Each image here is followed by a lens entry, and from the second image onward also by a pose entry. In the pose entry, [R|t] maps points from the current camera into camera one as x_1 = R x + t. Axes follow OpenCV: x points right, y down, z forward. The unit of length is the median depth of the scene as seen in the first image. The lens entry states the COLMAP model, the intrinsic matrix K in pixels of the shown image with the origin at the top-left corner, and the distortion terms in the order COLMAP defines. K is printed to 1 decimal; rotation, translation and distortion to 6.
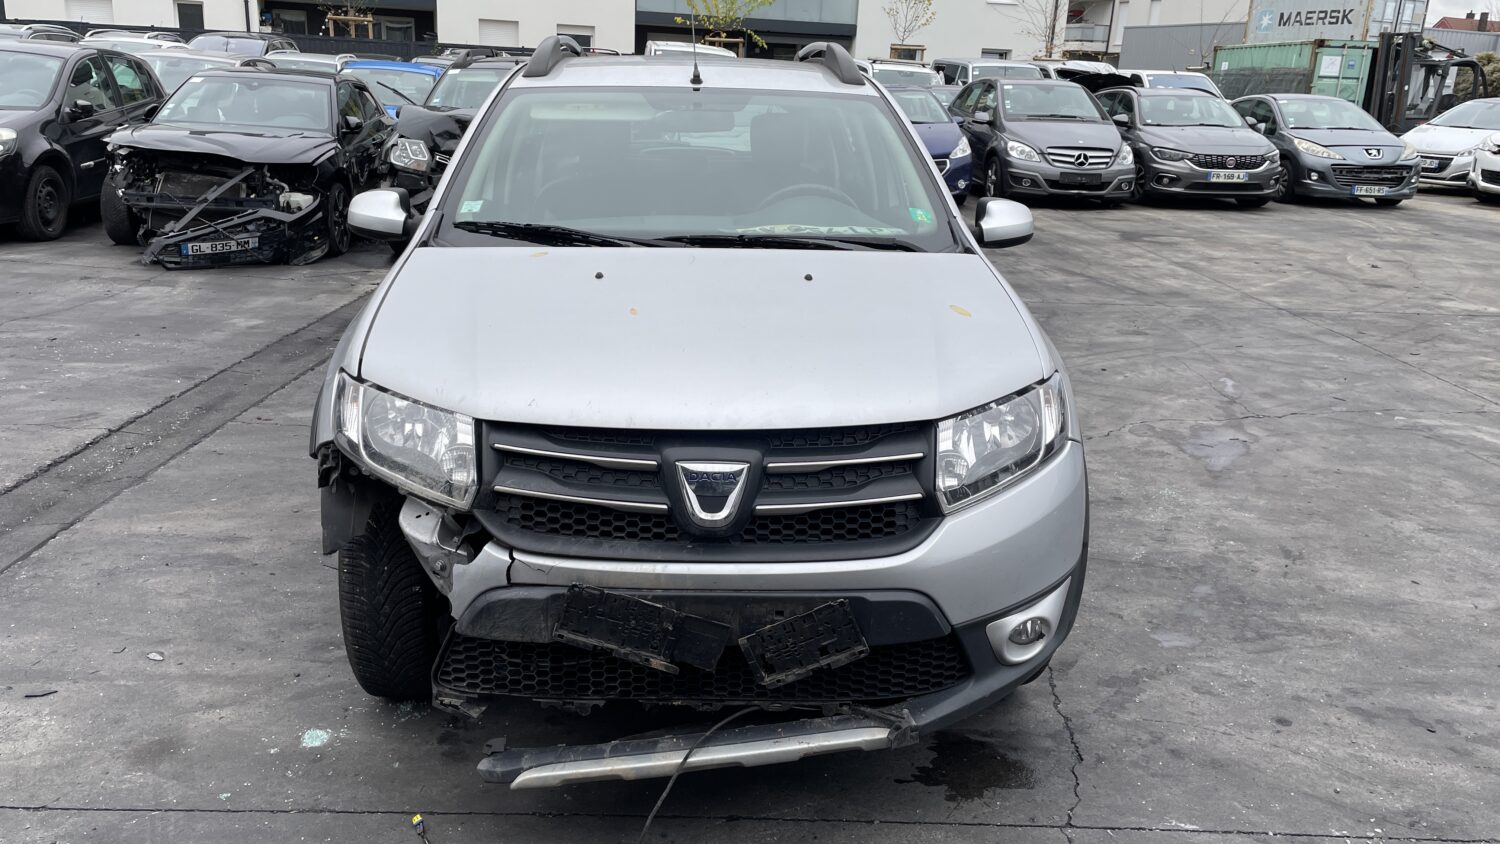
lens RADIAL K [[1140.9, 0, 750.0], [0, 1140.9, 422.0], [0, 0, 1]] dist [0.081247, -0.104221]
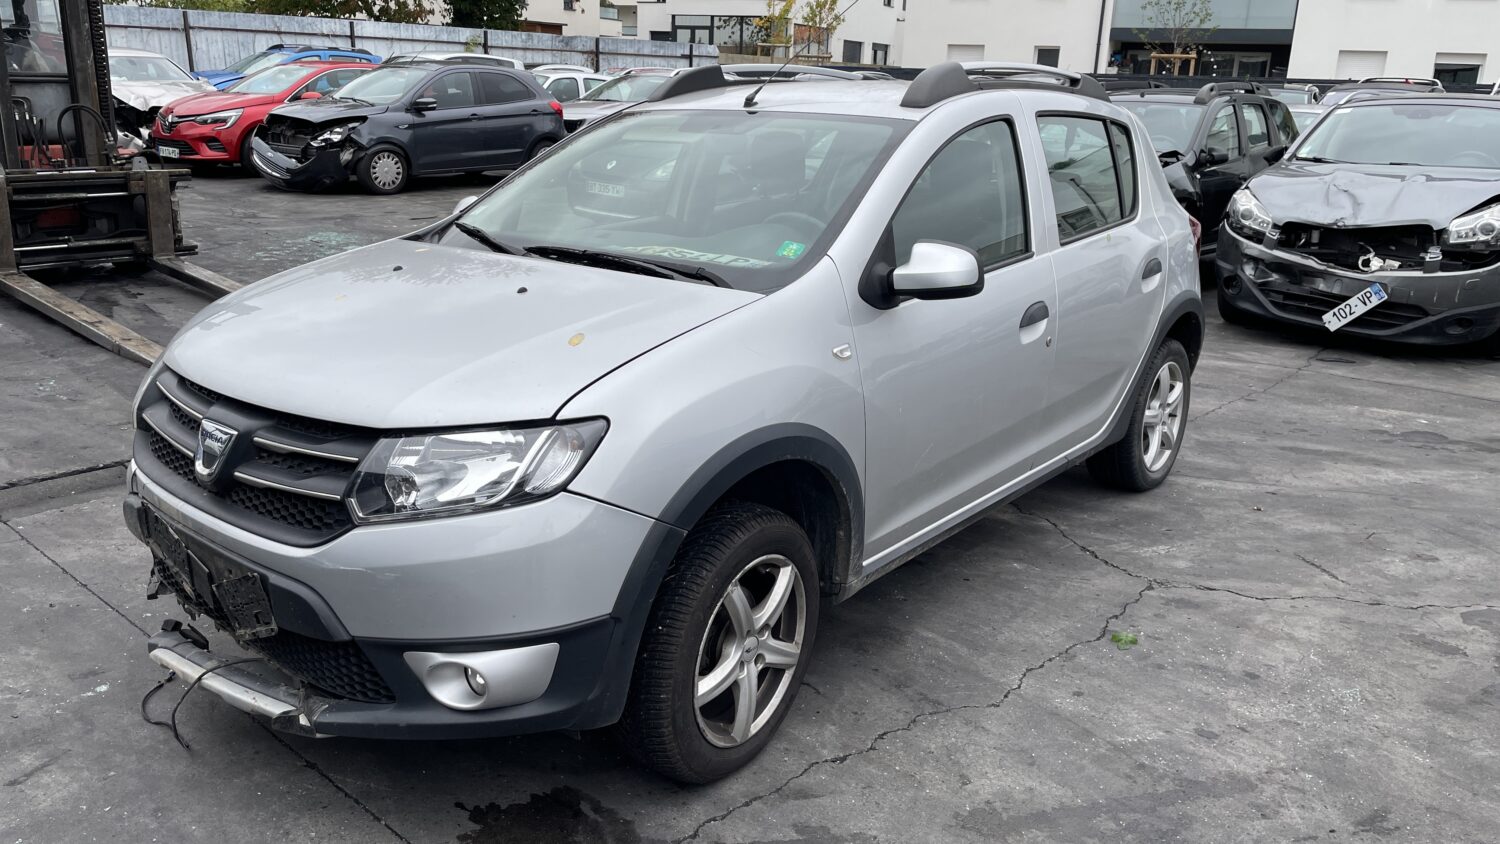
lens RADIAL K [[1168.4, 0, 768.1], [0, 1168.4, 421.1], [0, 0, 1]] dist [0.063110, -0.113272]
pose [[0.731551, 0.168906, -0.660533, 0.828426], [-0.193465, 0.980430, 0.036442, -0.085357], [0.653762, 0.101131, 0.749912, 0.344919]]
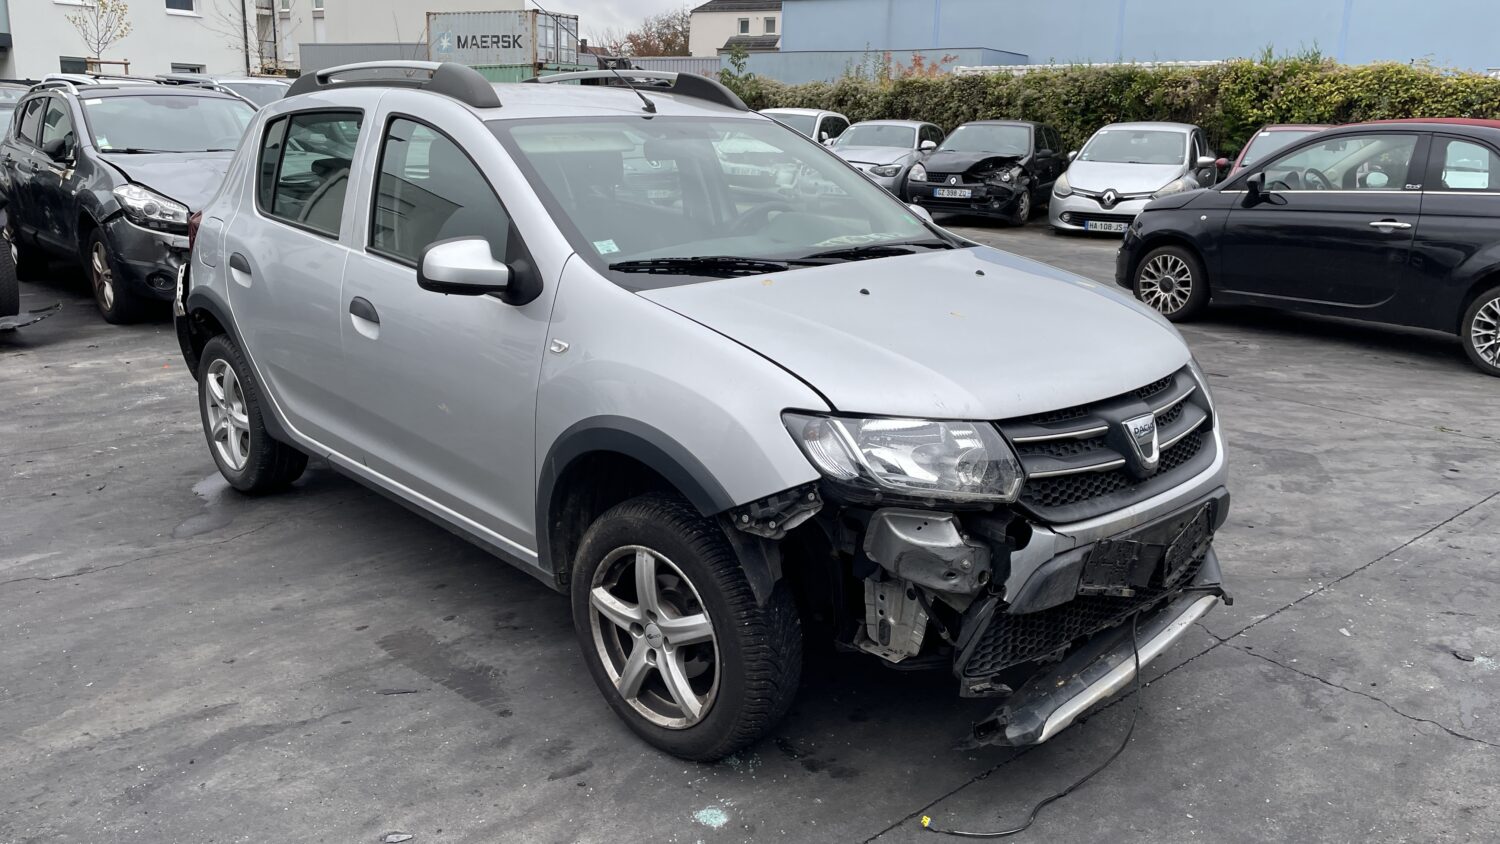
lens RADIAL K [[1140.9, 0, 750.0], [0, 1140.9, 422.0], [0, 0, 1]] dist [0.081247, -0.104221]
pose [[0.757724, -0.184765, 0.625872, -0.817027], [0.192752, 0.979657, 0.055848, -0.080070], [-0.623459, 0.078320, 0.777923, 0.213656]]
